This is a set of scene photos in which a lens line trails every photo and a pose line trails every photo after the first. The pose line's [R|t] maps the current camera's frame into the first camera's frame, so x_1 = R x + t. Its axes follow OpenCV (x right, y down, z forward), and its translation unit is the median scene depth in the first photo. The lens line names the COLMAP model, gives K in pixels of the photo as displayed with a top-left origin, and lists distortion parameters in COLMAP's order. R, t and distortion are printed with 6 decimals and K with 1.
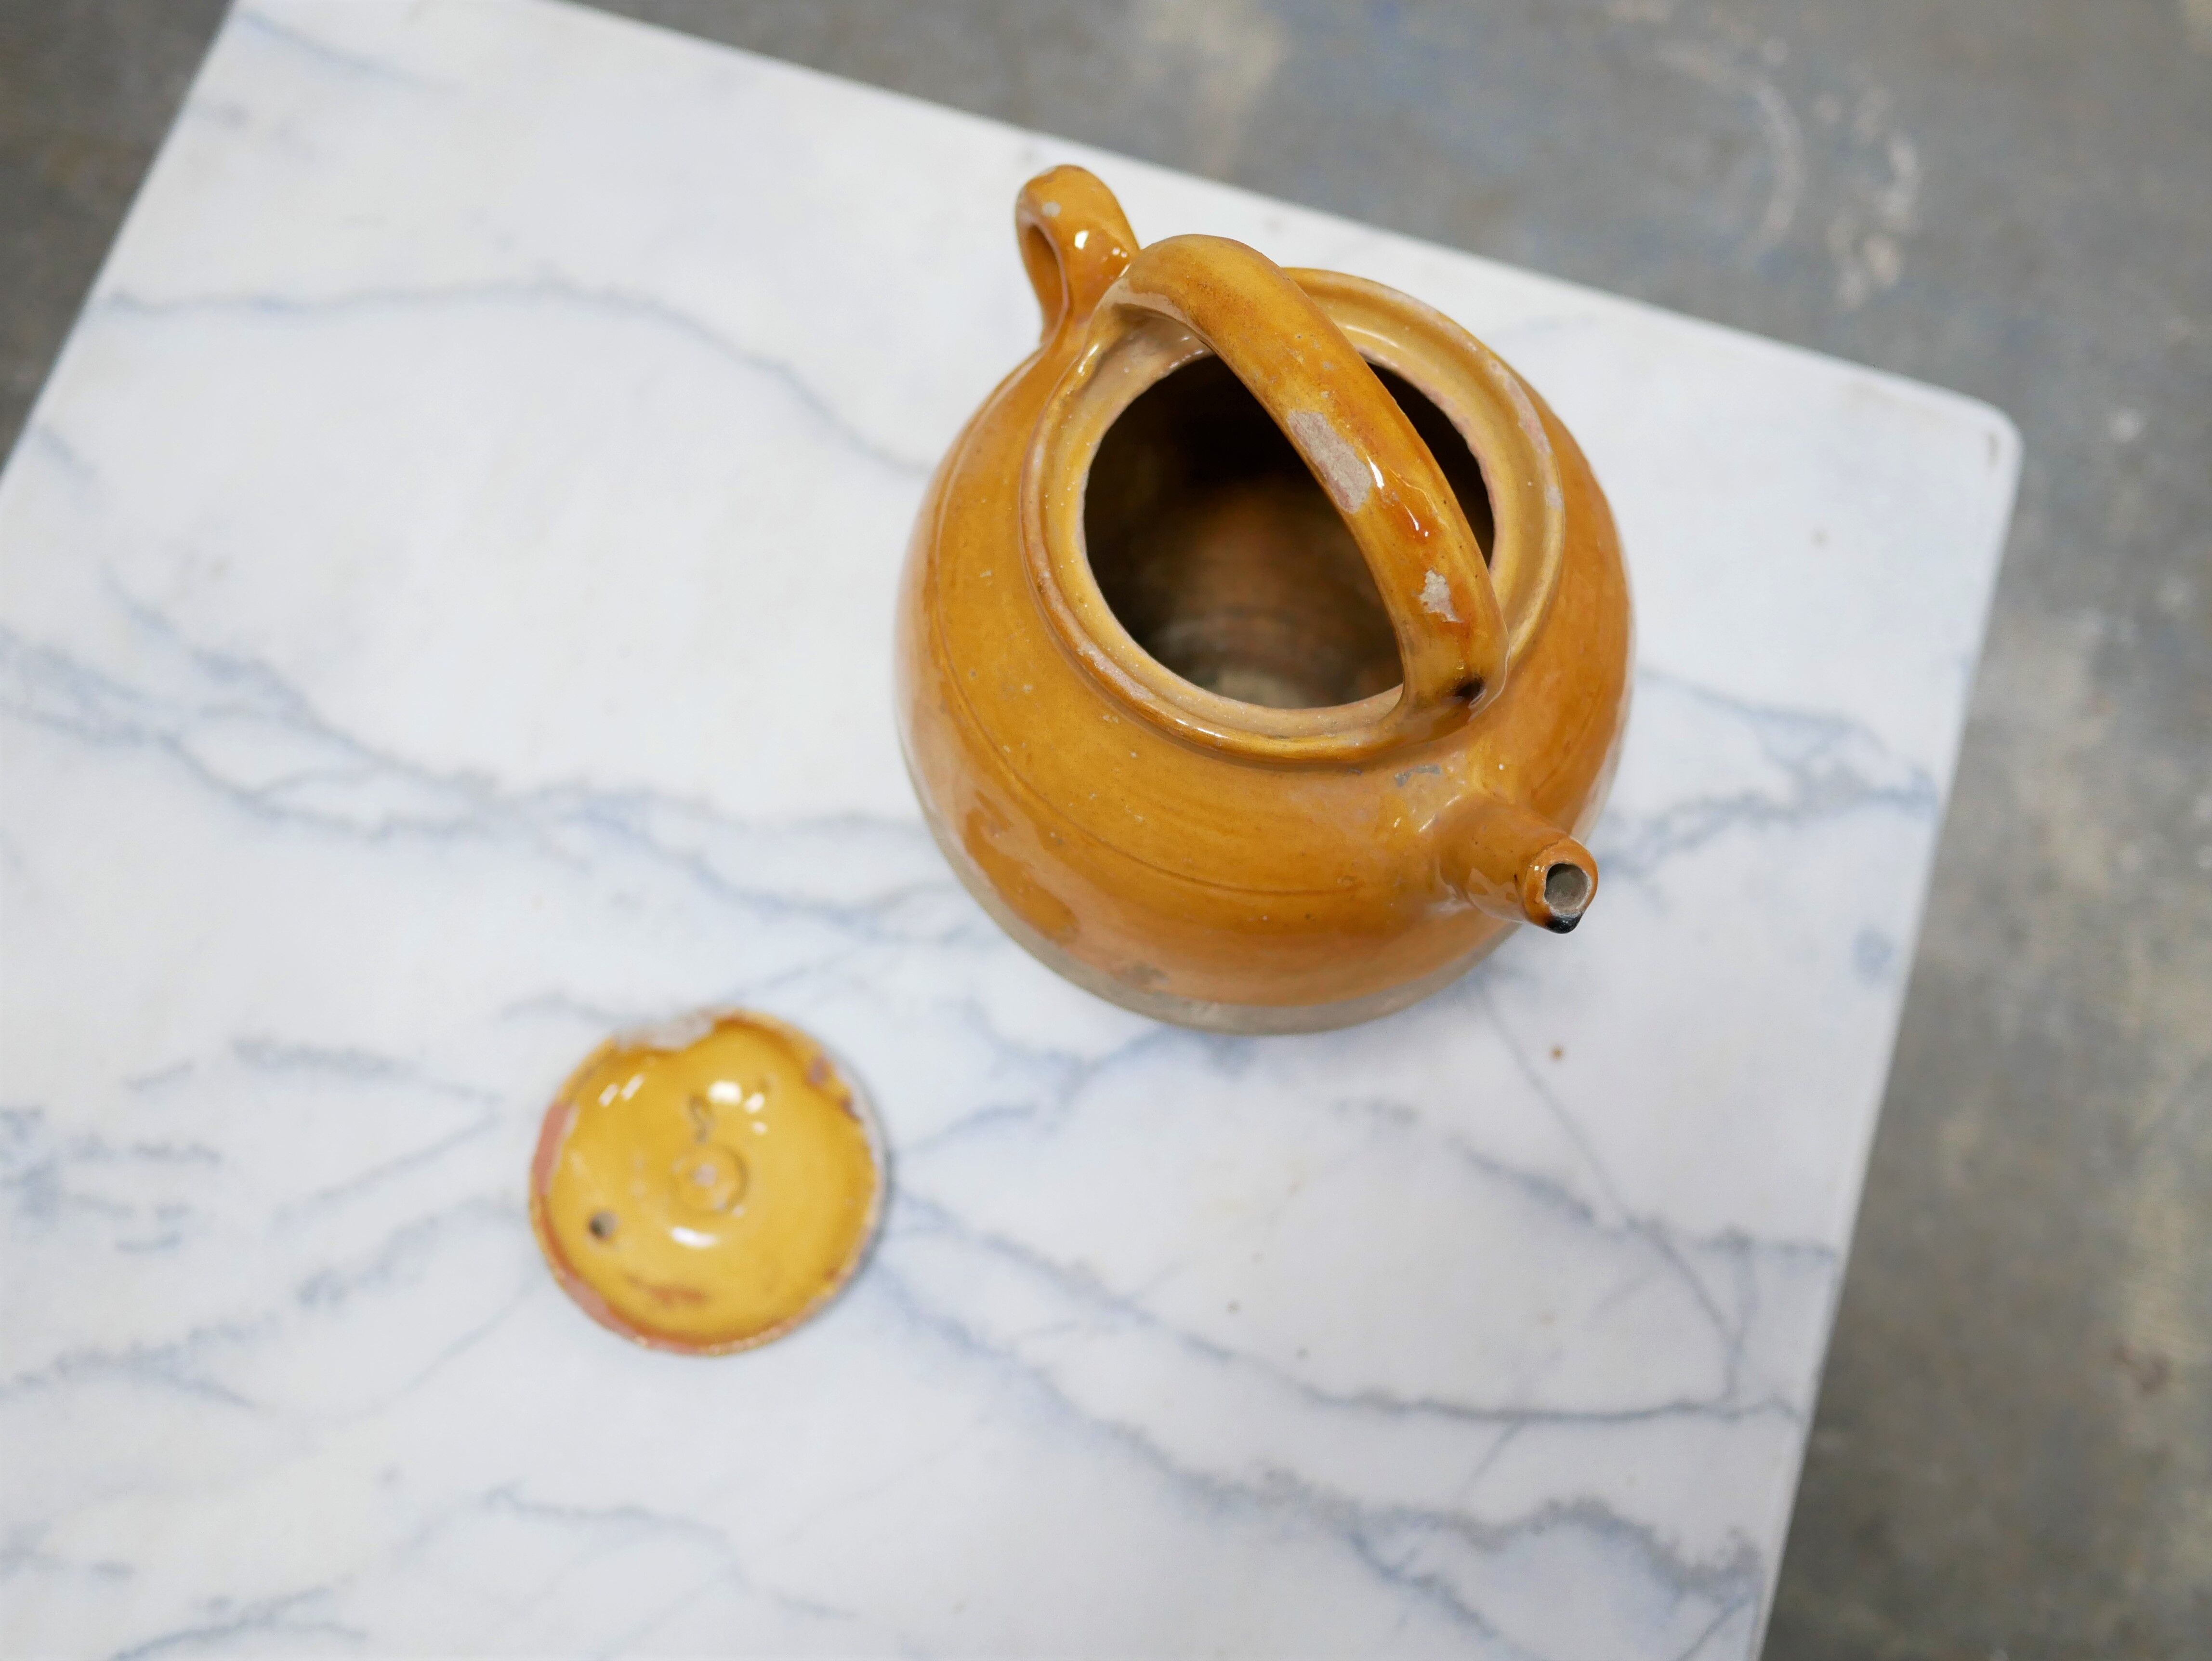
lens RADIAL K [[2509.1, 0, 1106.0], [0, 2509.1, 830.5], [0, 0, 1]] dist [-0.024375, -0.010724]
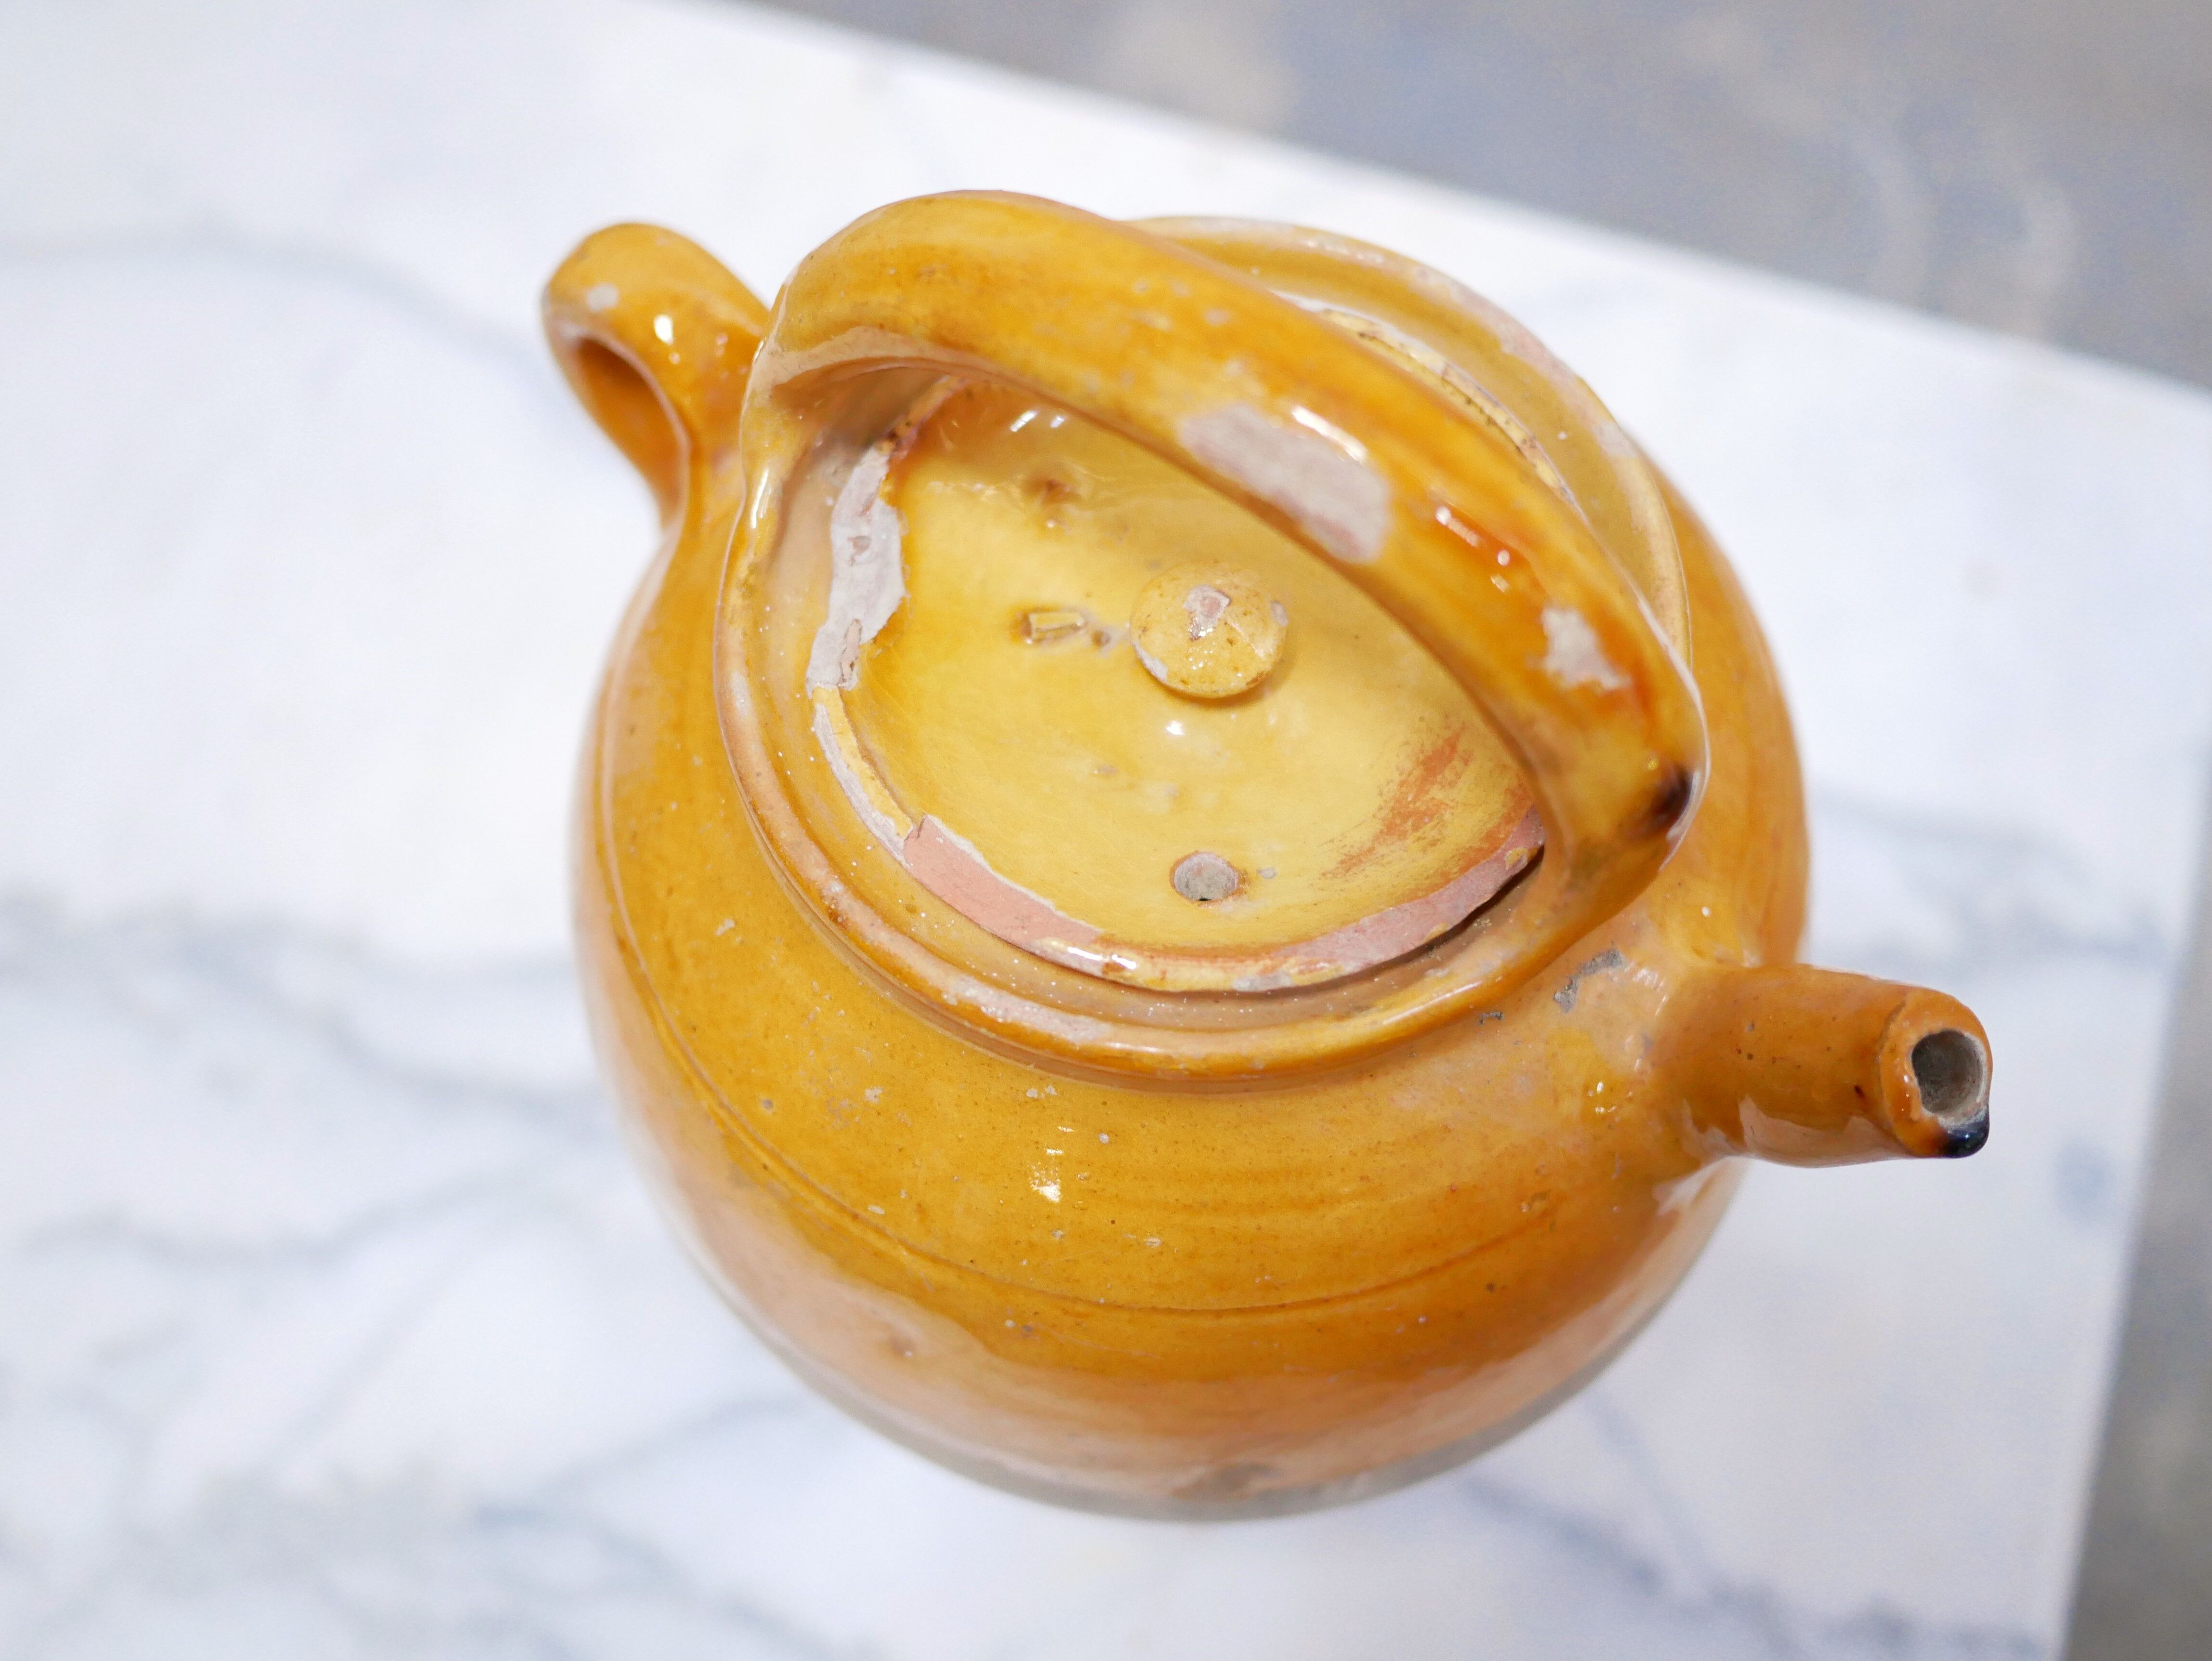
lens RADIAL K [[2509.1, 0, 1106.0], [0, 2509.1, 830.5], [0, 0, 1]] dist [-0.024375, -0.010724]
pose [[0.924256, -0.359780, 0.127708, -0.033552], [0.370341, 0.926177, -0.071017, -0.052362], [-0.092730, 0.112933, 0.989266, 0.449061]]
